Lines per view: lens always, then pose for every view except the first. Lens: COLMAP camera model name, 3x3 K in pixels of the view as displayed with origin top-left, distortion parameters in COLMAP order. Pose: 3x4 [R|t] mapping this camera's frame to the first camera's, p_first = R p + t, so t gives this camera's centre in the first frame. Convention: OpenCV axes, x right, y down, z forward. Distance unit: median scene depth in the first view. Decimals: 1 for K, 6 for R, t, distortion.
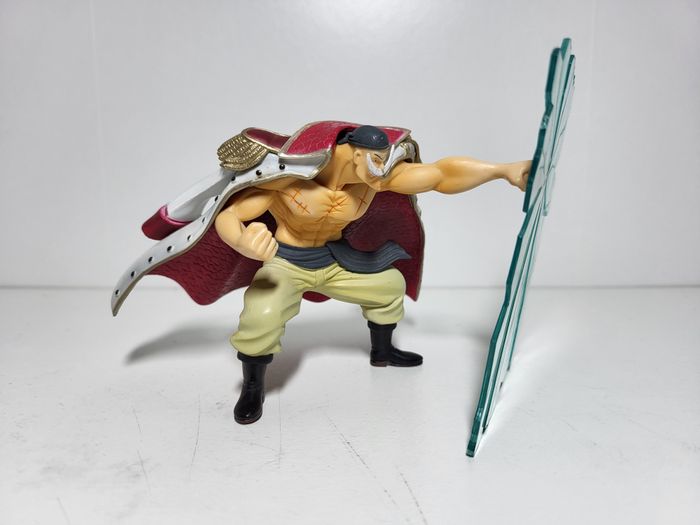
lens RADIAL K [[531.8, 0, 350.0], [0, 531.8, 262.5], [0, 0, 1]] dist [-0.000067, -0.000199]
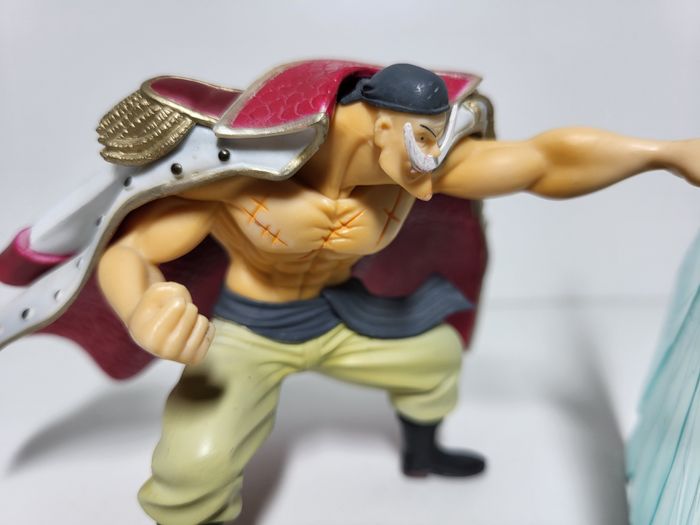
lens RADIAL K [[592.7, 0, 350.0], [0, 592.7, 262.5], [0, 0, 1]] dist [-0.059760, 0.001633]
pose [[0.999819, -0.016767, -0.009041, -0.011386], [0.017052, 0.999329, 0.032406, -0.094230], [0.008491, -0.032555, 0.999434, 0.448383]]
